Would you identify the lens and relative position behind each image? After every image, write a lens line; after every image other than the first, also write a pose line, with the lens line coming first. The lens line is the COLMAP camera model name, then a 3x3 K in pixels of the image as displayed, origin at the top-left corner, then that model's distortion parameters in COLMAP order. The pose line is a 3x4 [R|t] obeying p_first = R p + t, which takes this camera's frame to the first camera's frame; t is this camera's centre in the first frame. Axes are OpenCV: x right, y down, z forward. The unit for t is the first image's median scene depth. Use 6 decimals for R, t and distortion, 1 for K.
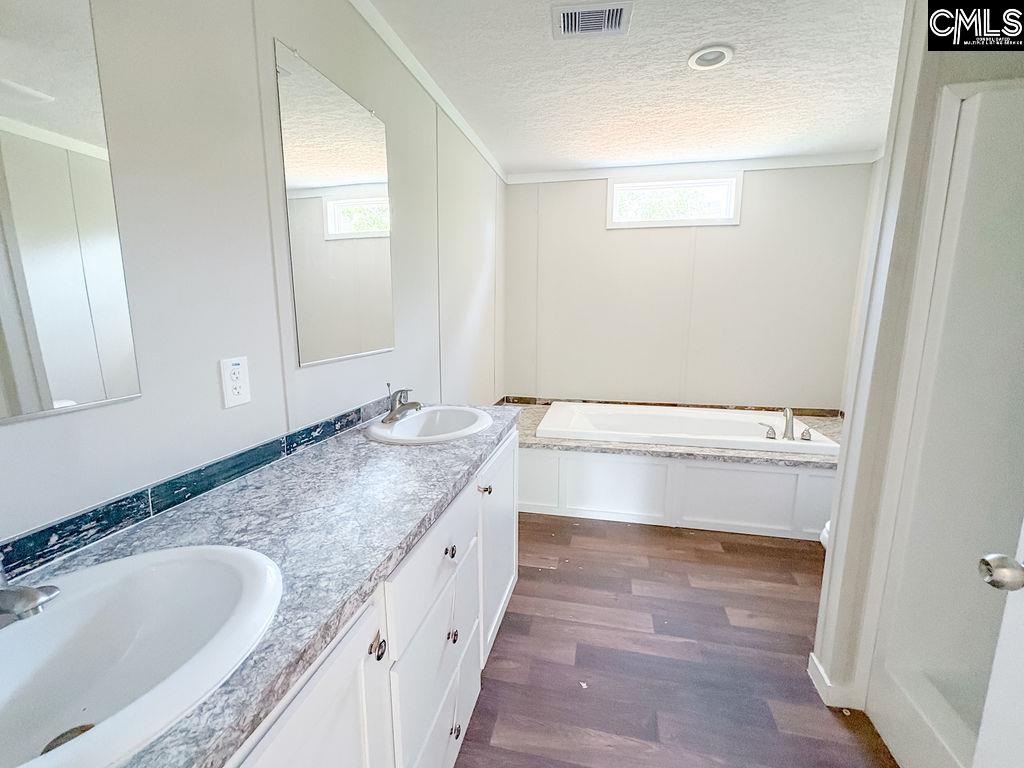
lens RADIAL K [[428.8, 0, 514.3], [0, 428.8, 383.3], [0, 0, 1]] dist [-0.001270, 0.000043]
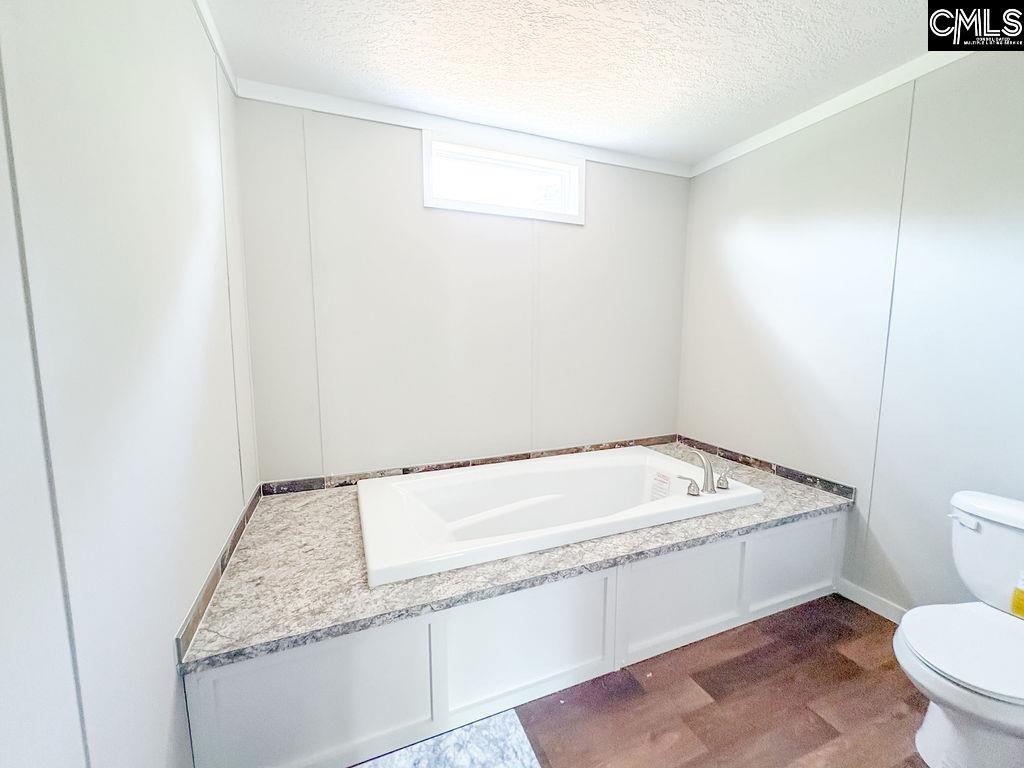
lens RADIAL K [[409.5, 0, 496.8], [0, 409.5, 385.1], [0, 0, 1]] dist [0.000864, 0.000191]
pose [[0.836877, -0.065927, 0.543406, -0.066182], [0.097001, 0.994871, -0.028688, -0.074812], [-0.538727, 0.076719, 0.838980, 0.554246]]
